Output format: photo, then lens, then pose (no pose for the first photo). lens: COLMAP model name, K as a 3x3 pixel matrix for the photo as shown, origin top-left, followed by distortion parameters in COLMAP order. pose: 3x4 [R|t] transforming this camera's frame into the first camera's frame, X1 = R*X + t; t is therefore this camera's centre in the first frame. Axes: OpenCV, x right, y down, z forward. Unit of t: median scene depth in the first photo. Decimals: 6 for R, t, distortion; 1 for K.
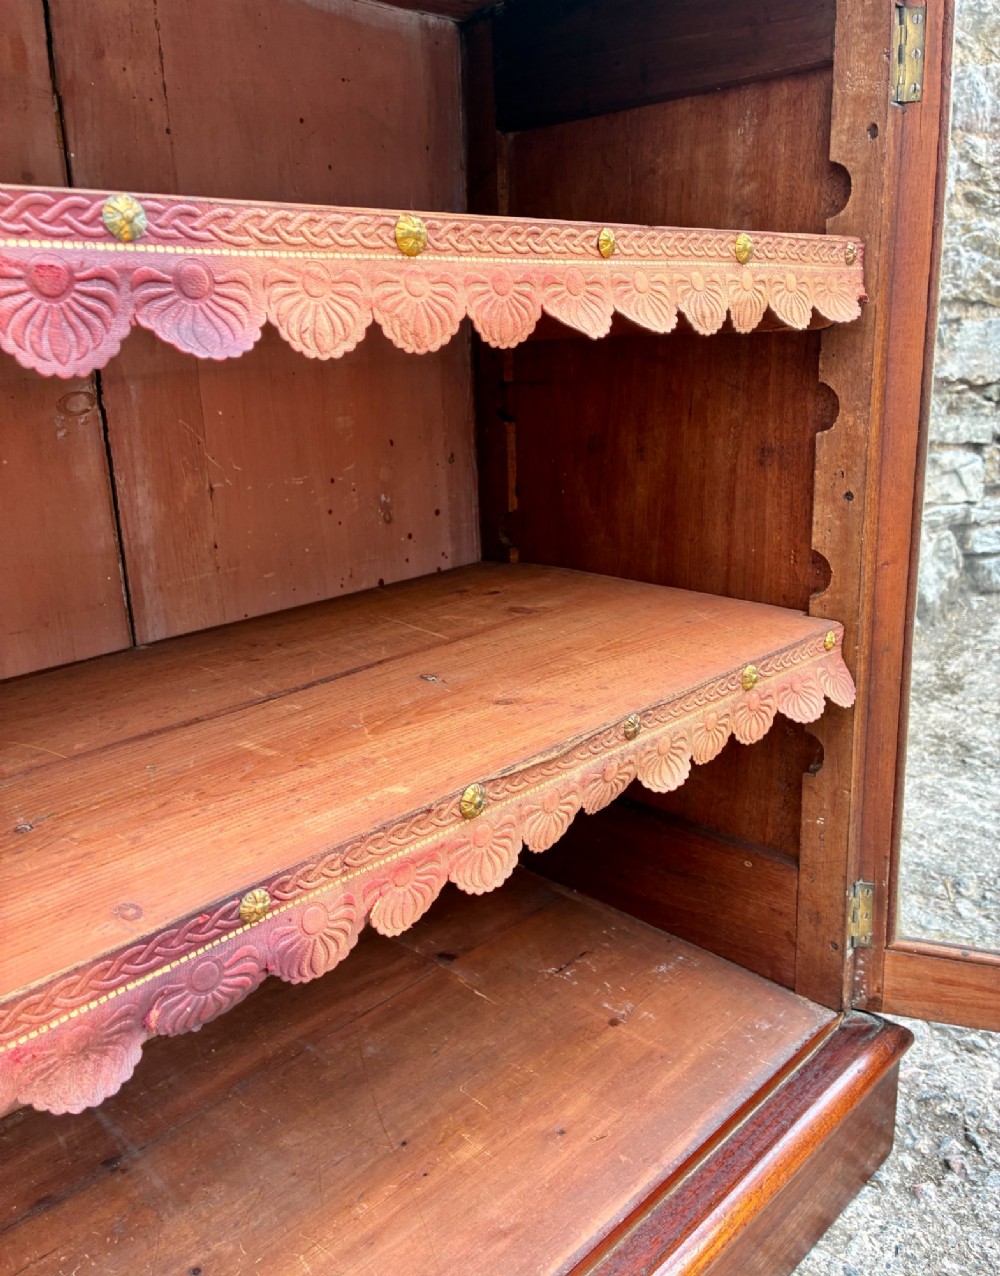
lens RADIAL K [[1025.4, 0, 499.3], [0, 1025.4, 607.2], [0, 0, 1]] dist [0.052163, -0.068355]
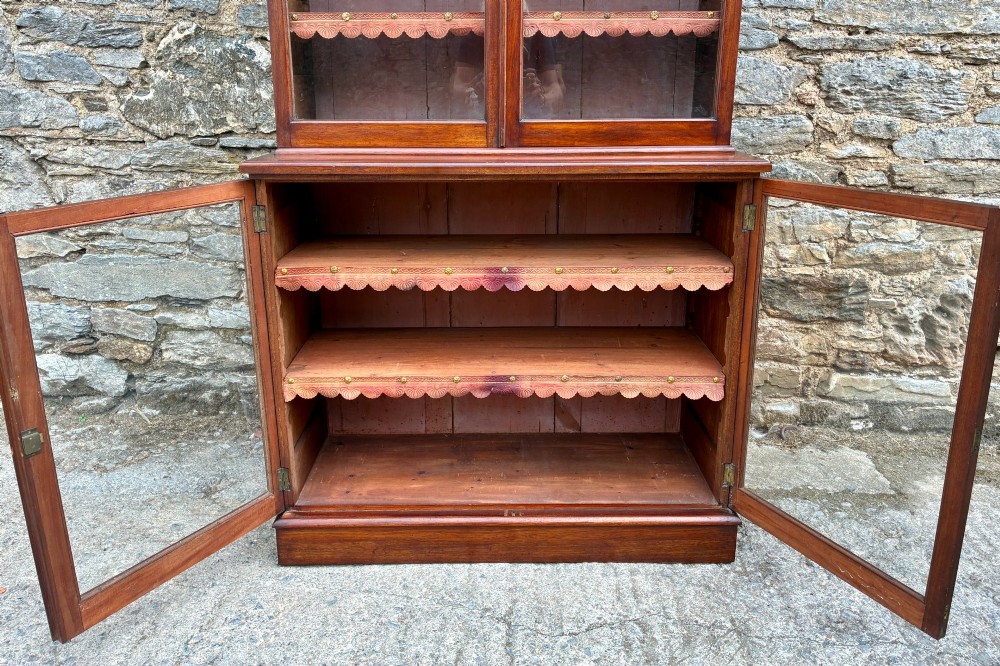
lens RADIAL K [[758.8, 0, 495.3], [0, 758.8, 283.7], [0, 0, 1]] dist [0.037950, -0.032757]
pose [[0.714194, 0.218285, -0.665041, 1.482005], [-0.209091, 0.973279, 0.094913, -0.377327], [0.667988, 0.071268, 0.740751, -1.383886]]
